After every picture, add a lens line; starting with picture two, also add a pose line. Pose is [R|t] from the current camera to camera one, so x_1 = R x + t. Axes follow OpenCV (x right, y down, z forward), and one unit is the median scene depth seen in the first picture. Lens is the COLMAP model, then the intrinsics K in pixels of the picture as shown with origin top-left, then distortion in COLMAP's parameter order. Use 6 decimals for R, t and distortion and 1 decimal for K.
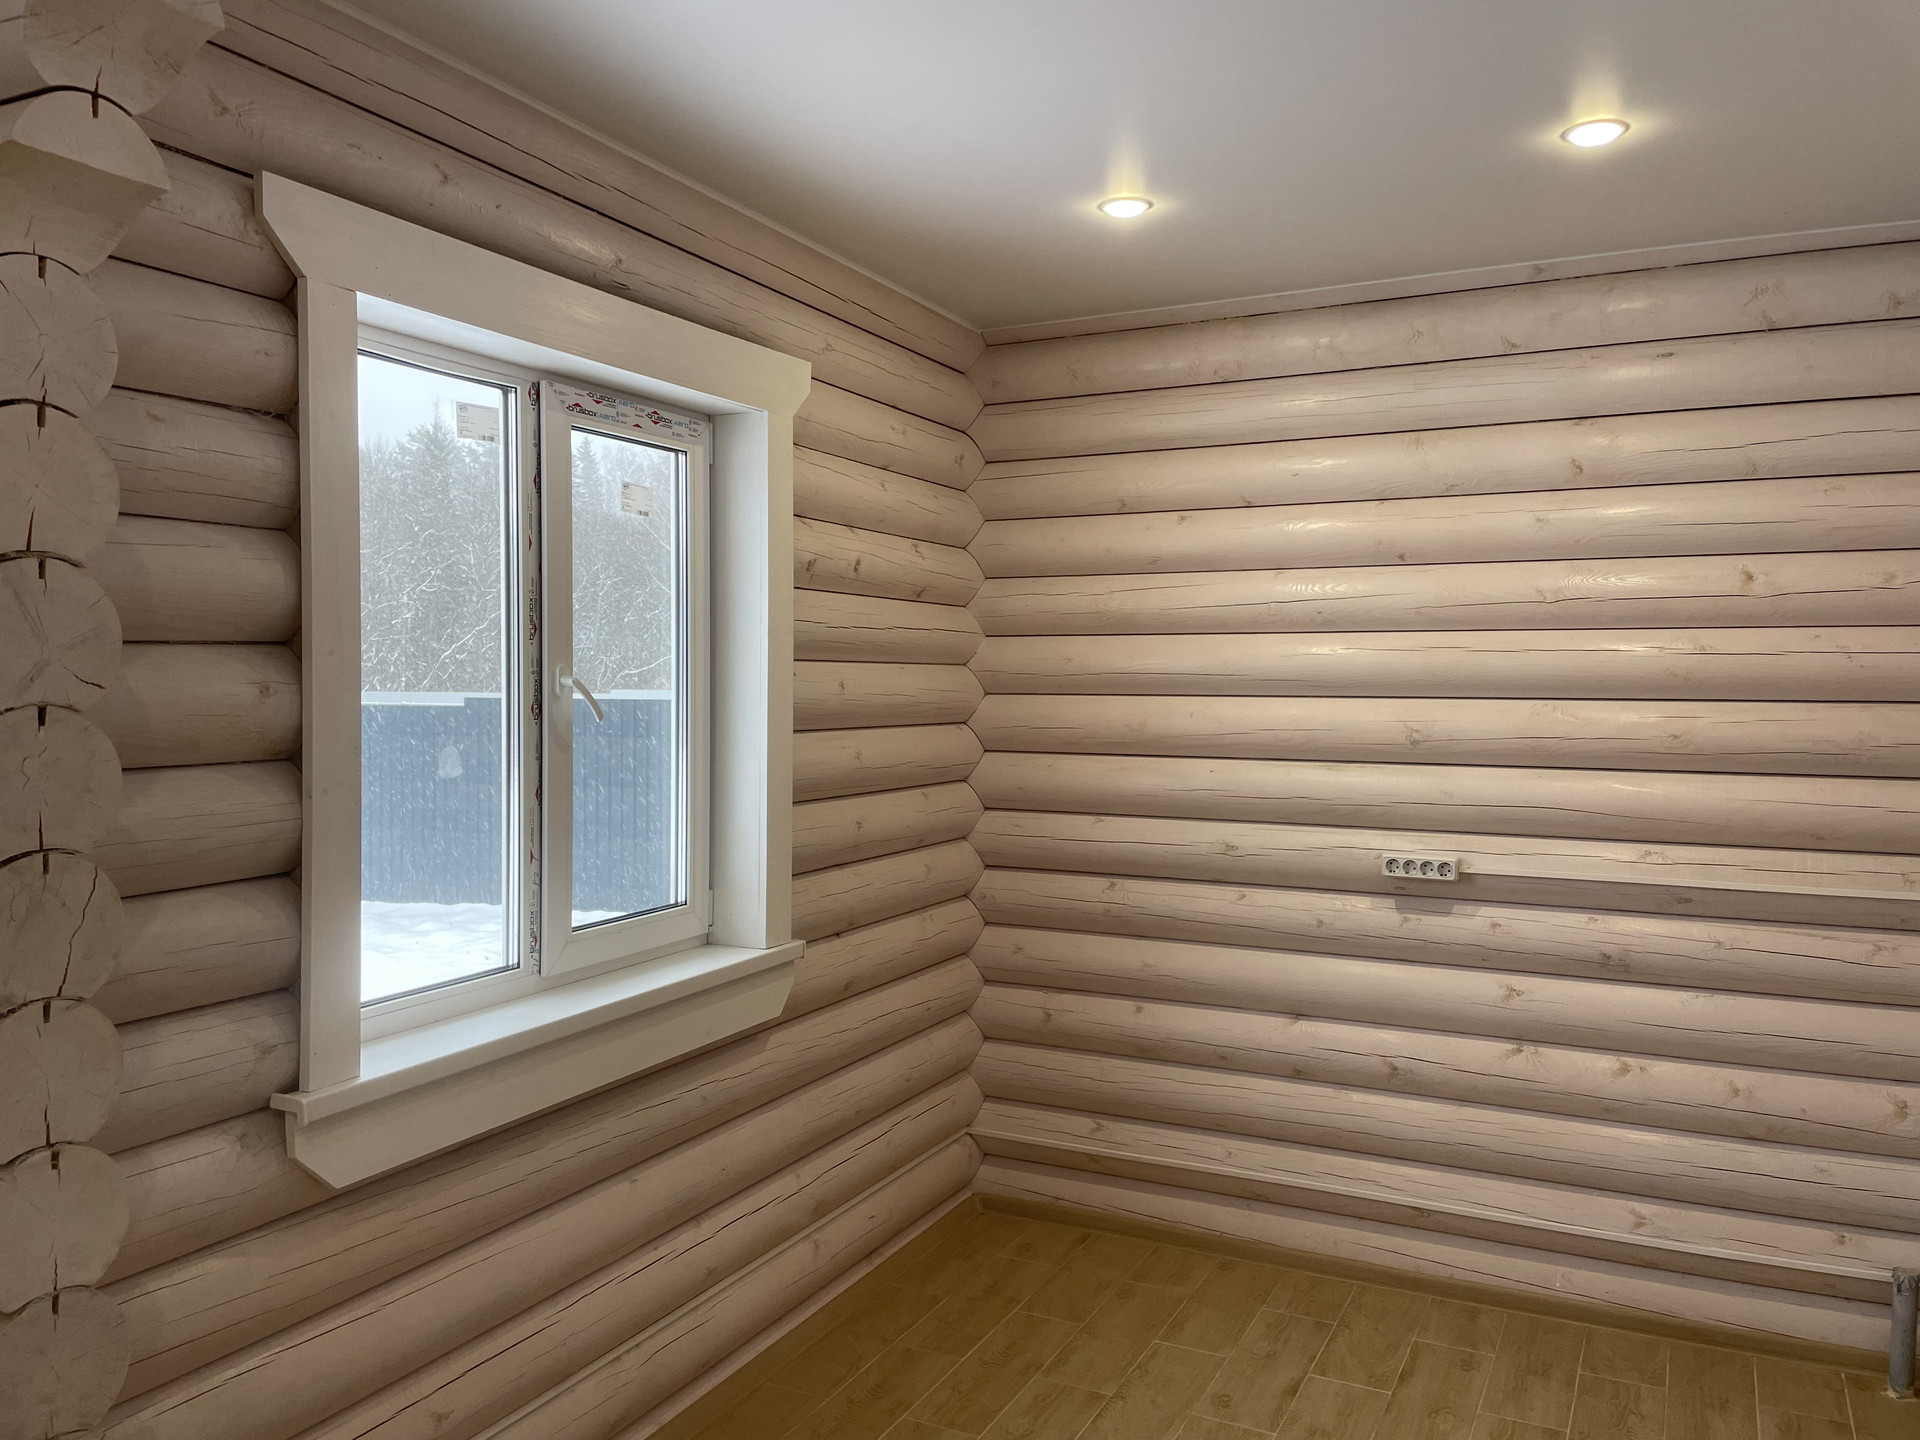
lens RADIAL K [[1438.7, 0, 969.3], [0, 1438.7, 708.3], [0, 0, 1]] dist [0.092969, -0.142620]
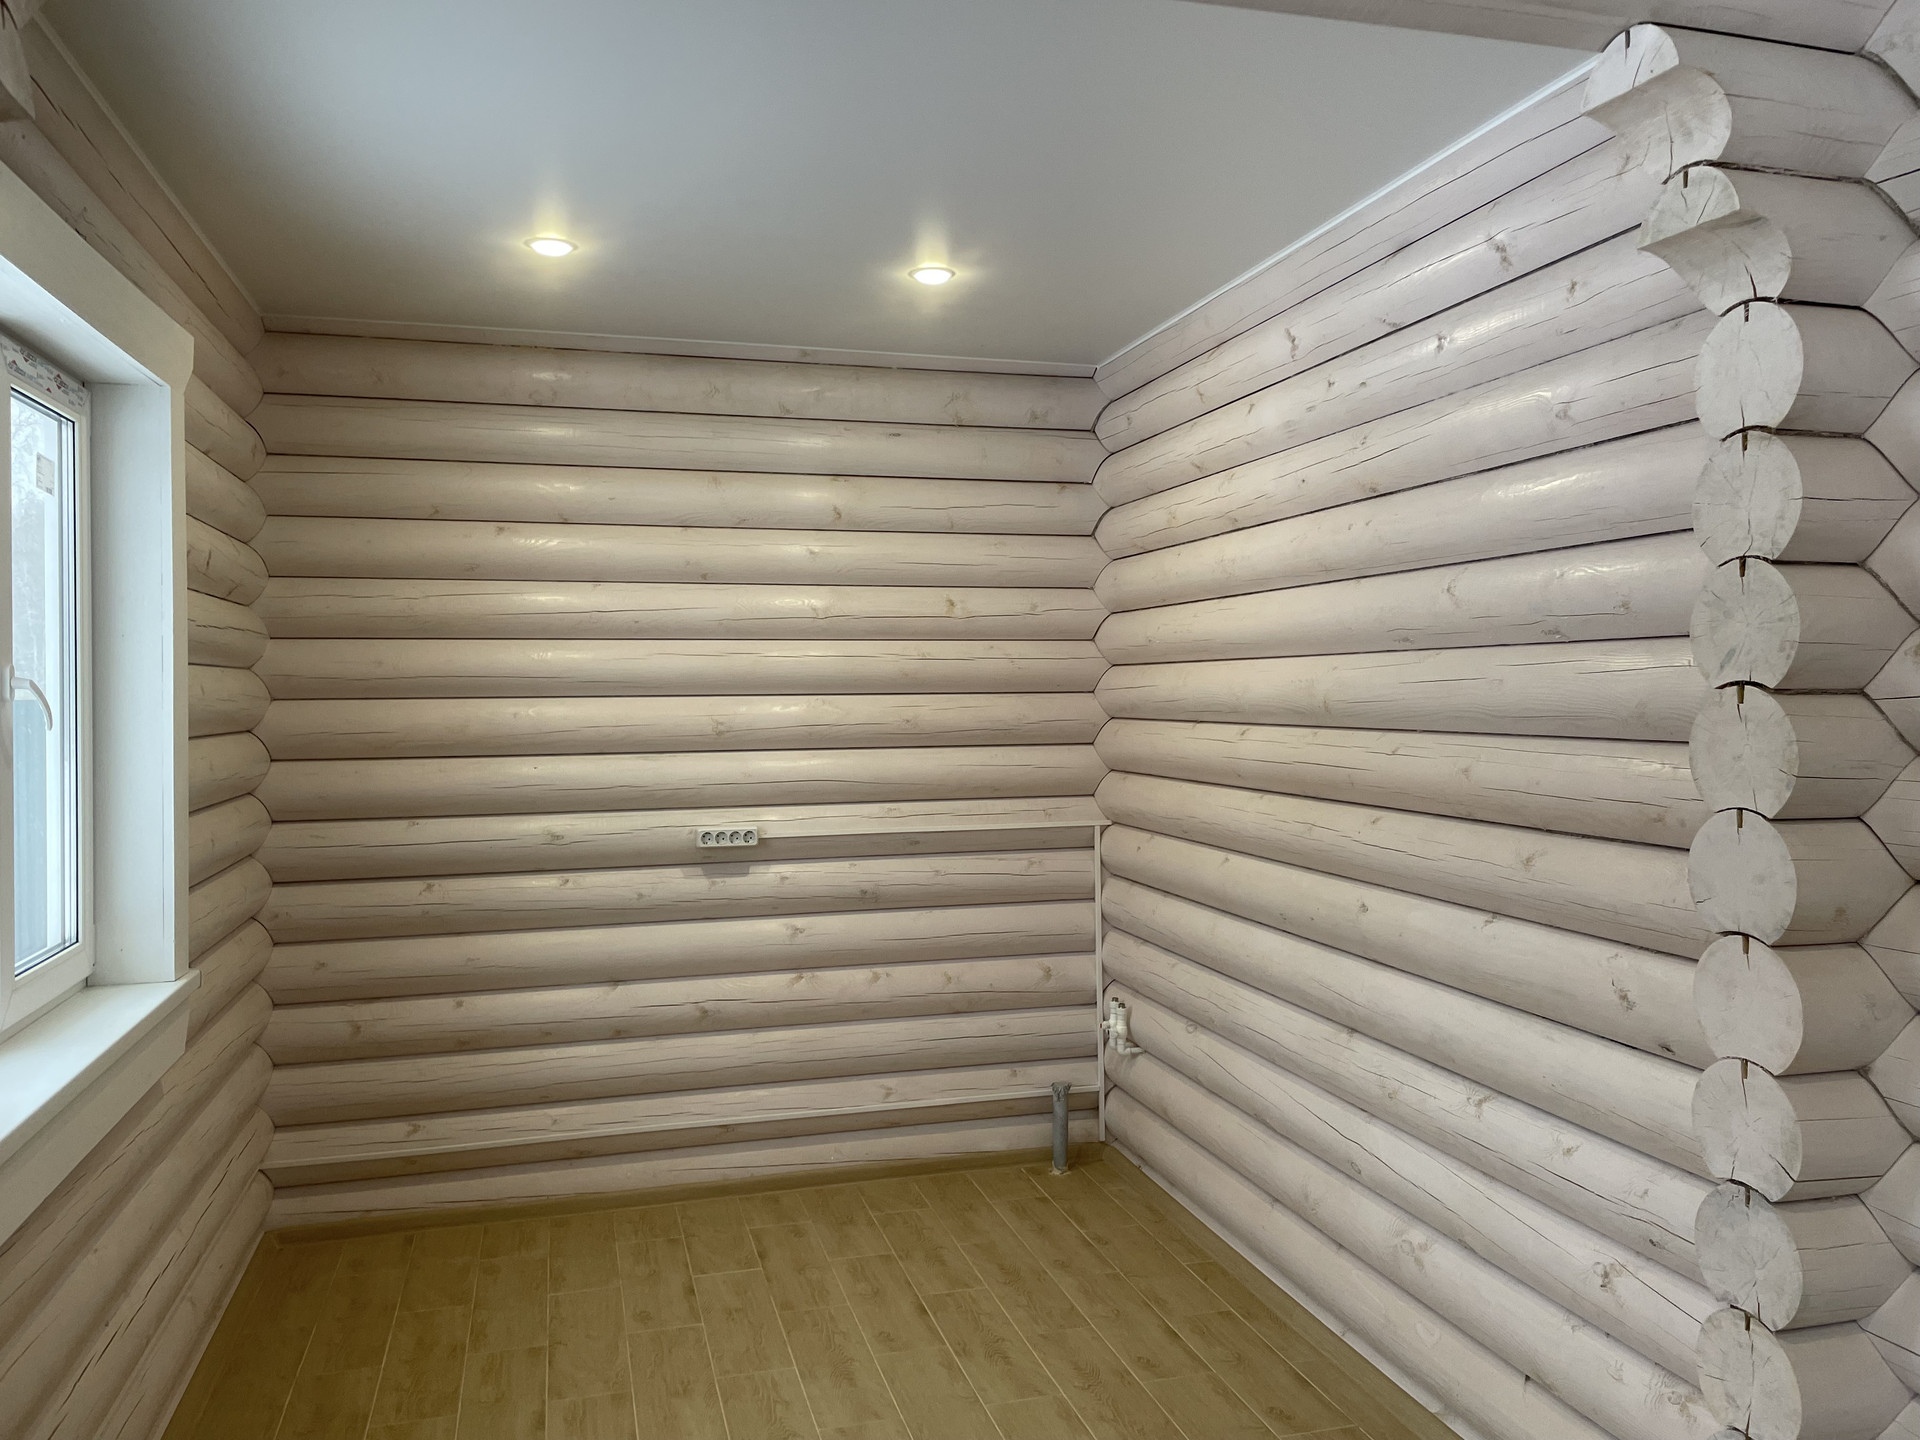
lens RADIAL K [[1438.7, 0, 969.3], [0, 1438.7, 708.3], [0, 0, 1]] dist [0.092969, -0.142620]
pose [[0.735399, -0.019837, 0.677344, -0.349771], [0.025552, 0.999672, 0.001535, 0.006832], [-0.677152, 0.016178, 0.735665, -0.009756]]
